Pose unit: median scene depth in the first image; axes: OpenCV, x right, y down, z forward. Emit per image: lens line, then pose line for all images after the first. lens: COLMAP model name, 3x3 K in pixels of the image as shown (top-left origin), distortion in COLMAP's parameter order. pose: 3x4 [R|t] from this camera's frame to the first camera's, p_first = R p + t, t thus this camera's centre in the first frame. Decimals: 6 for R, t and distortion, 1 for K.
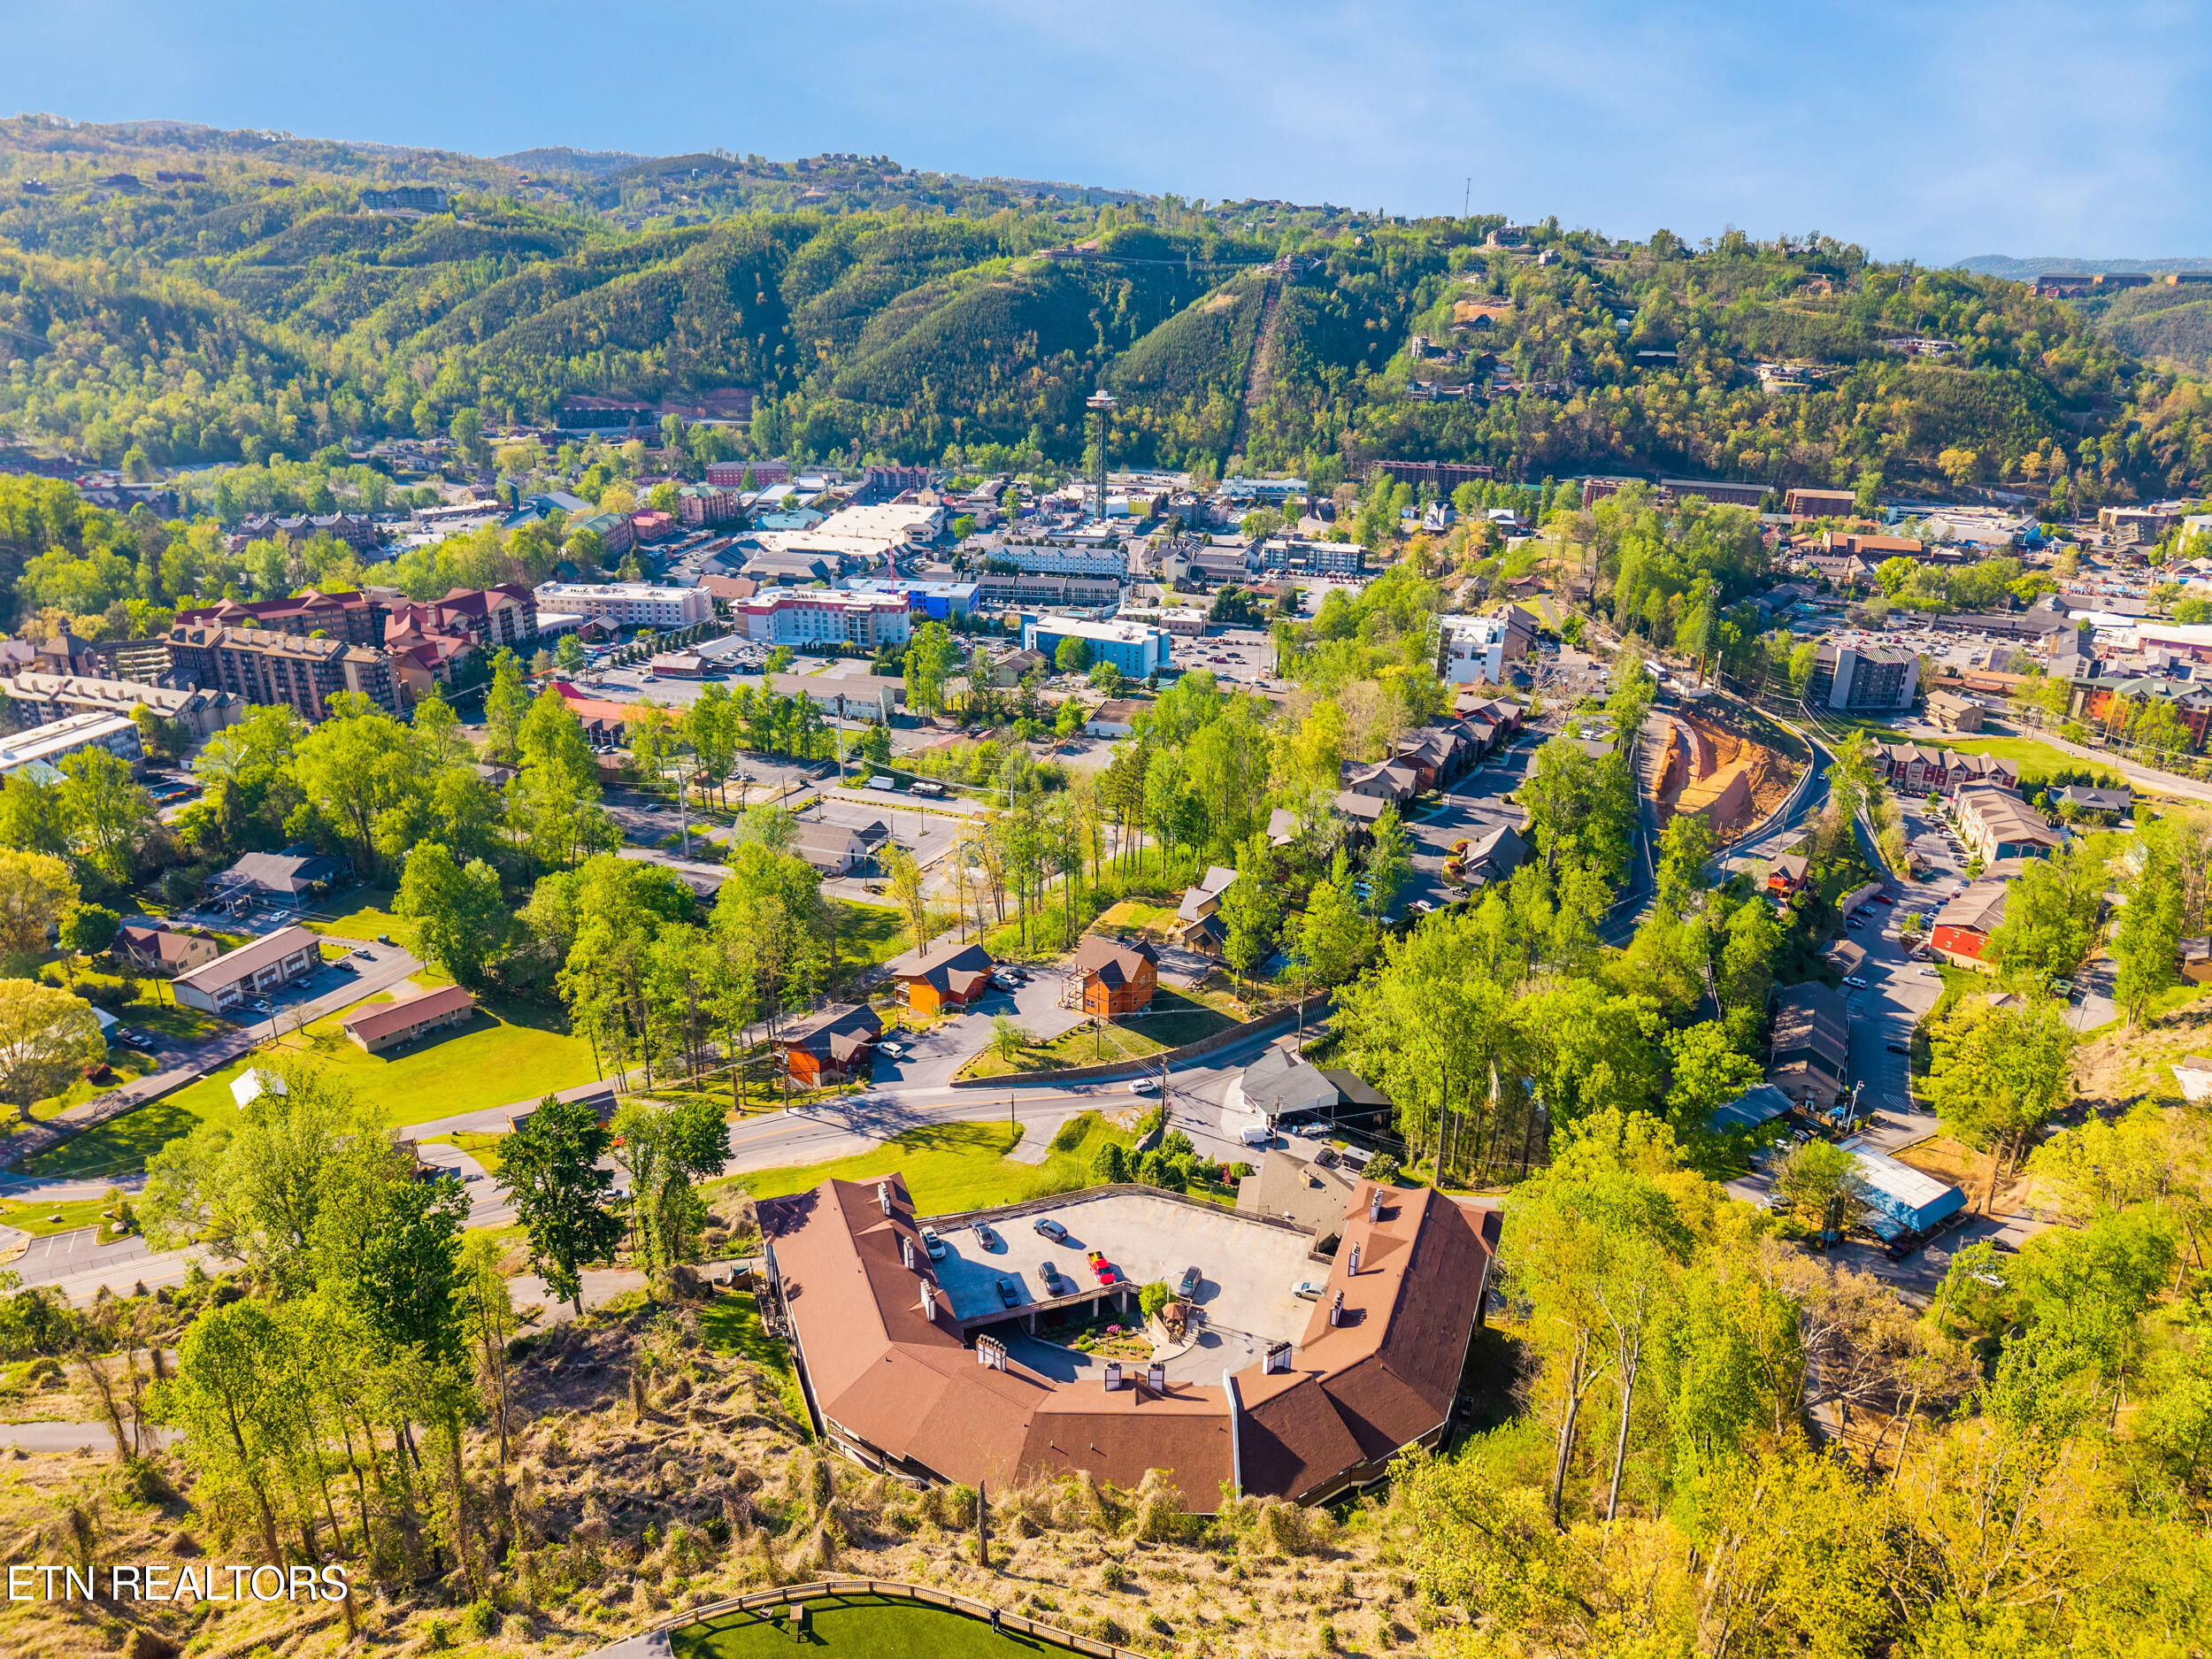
lens RADIAL K [[1485.8, 0, 1106.0], [0, 1485.8, 829.5], [0, 0, 1]] dist [0.010284, -0.005727]
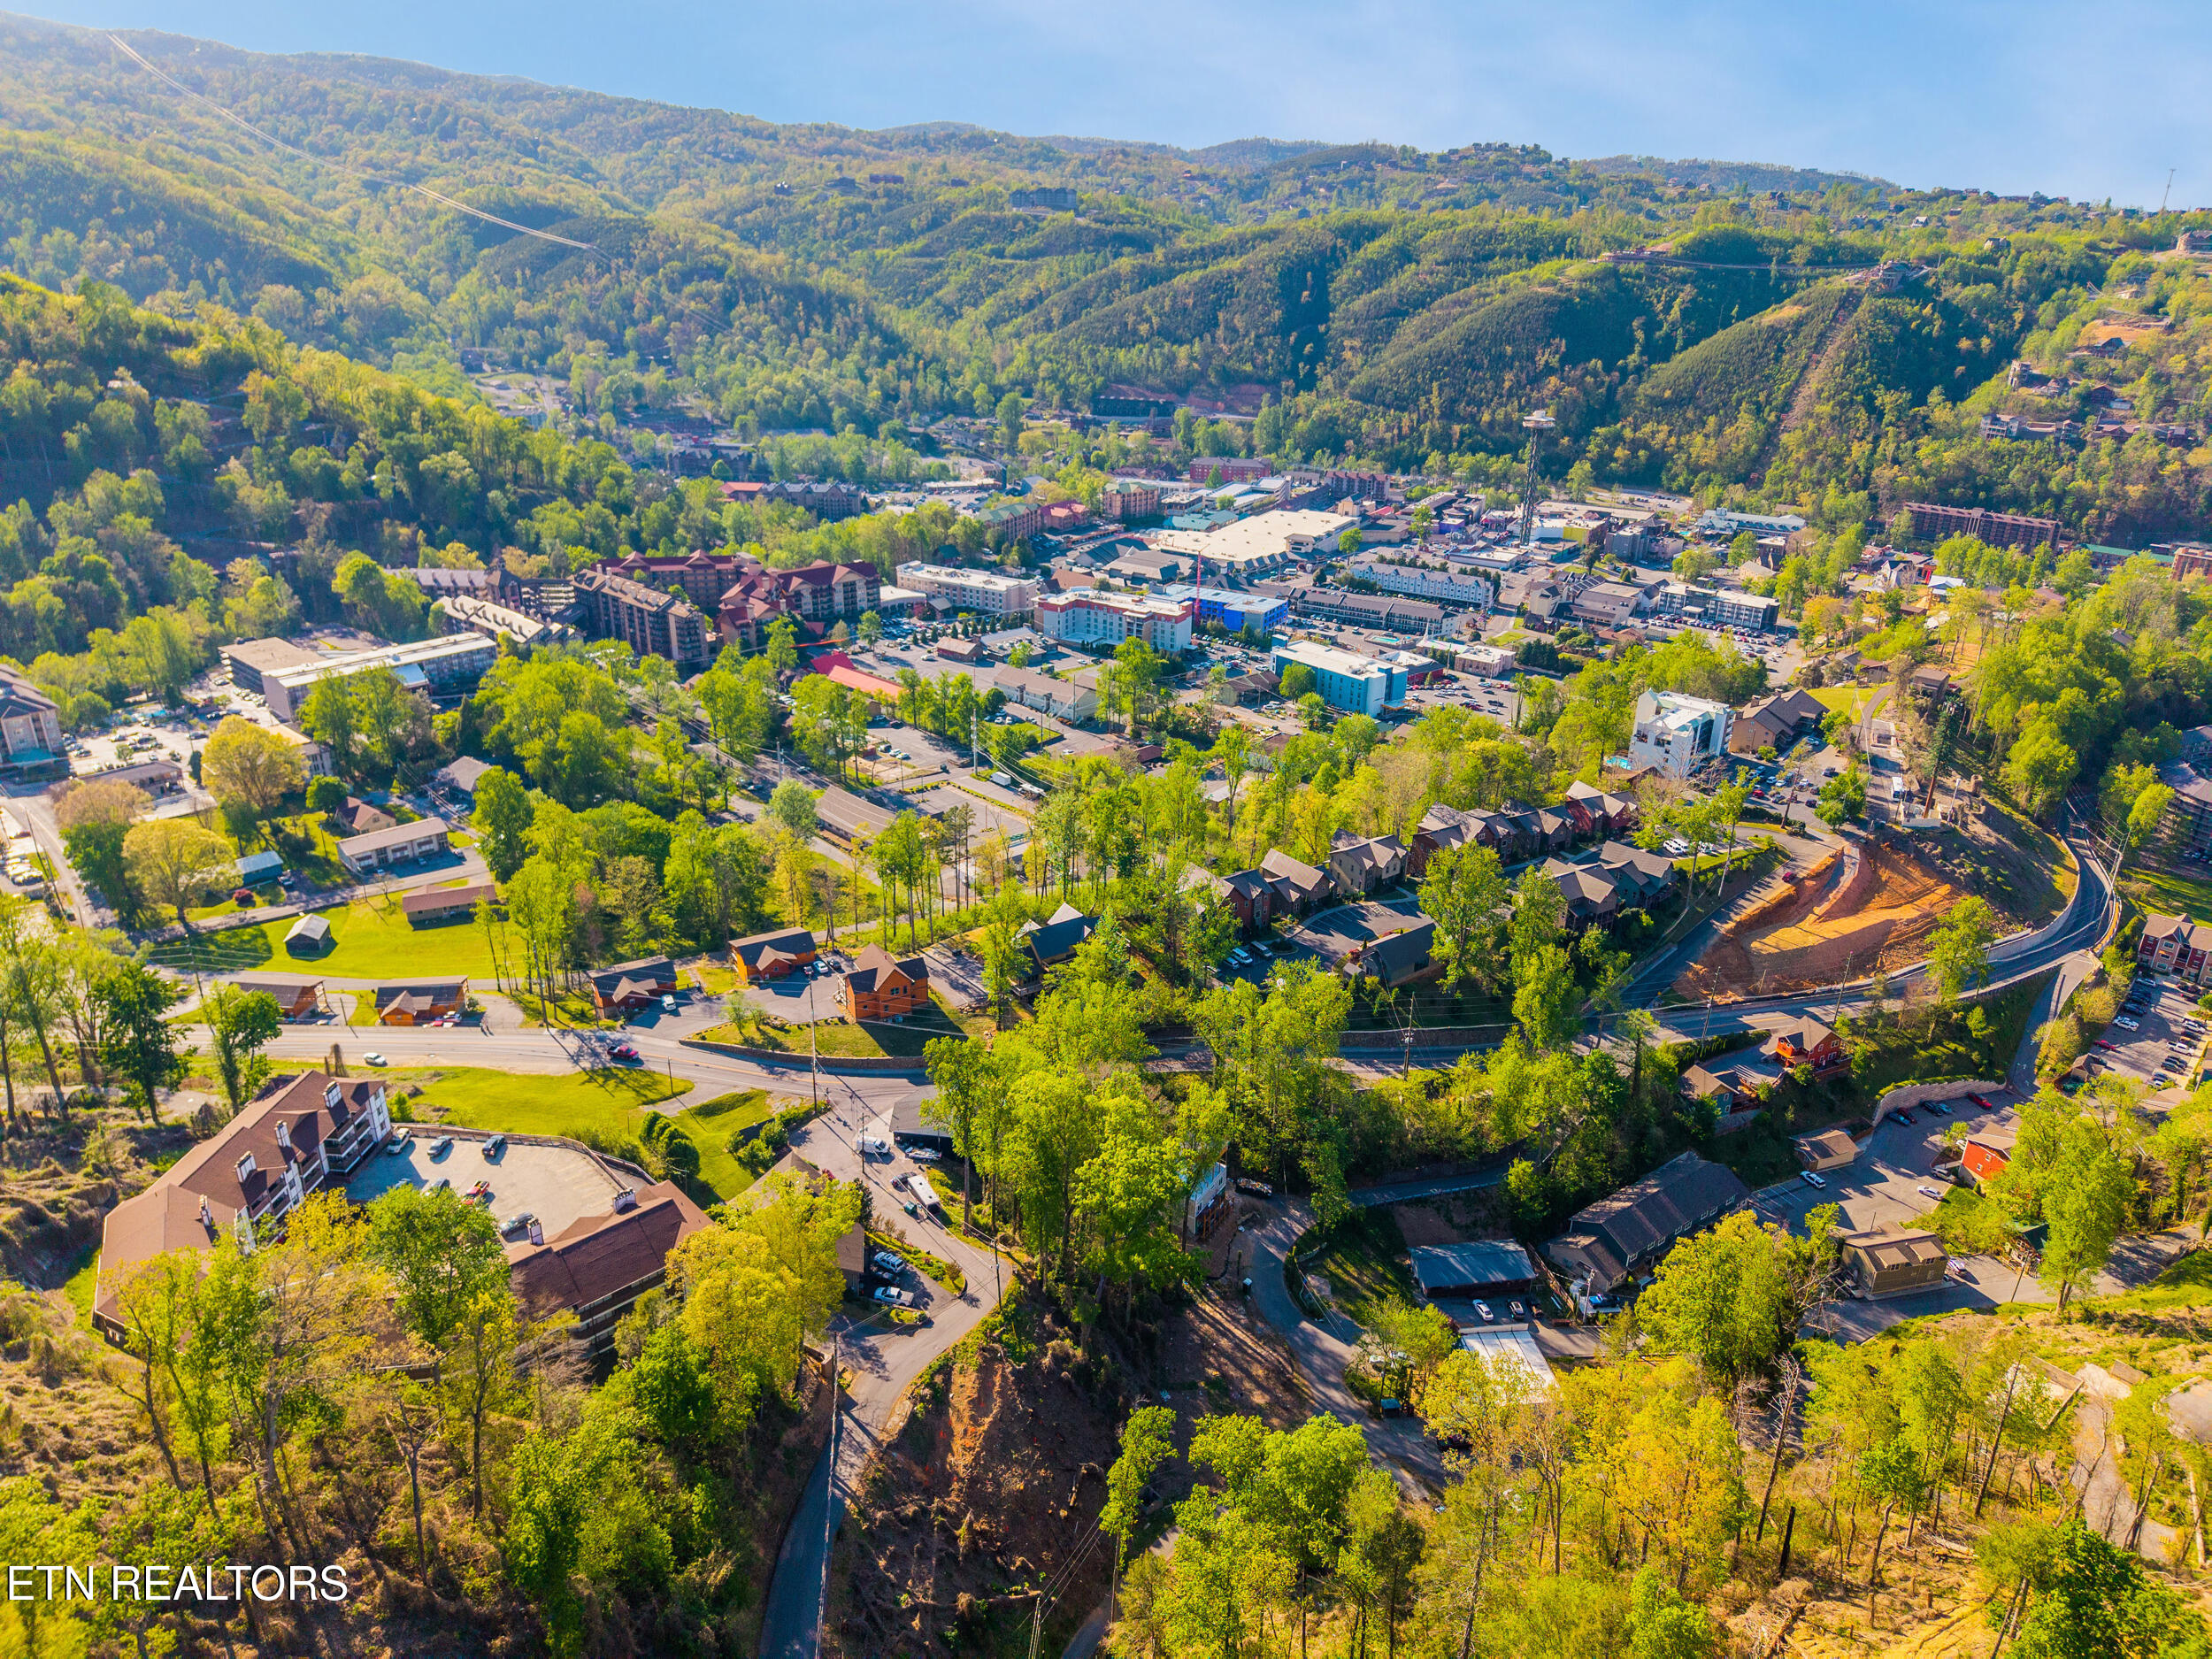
lens RADIAL K [[1485.8, 0, 1106.0], [0, 1485.8, 829.5], [0, 0, 1]] dist [0.010284, -0.005727]
pose [[0.900947, 0.168033, -0.400073, 0.127821], [-0.163198, 0.985502, 0.046402, -0.020412], [0.402070, 0.023485, 0.915308, 0.010504]]
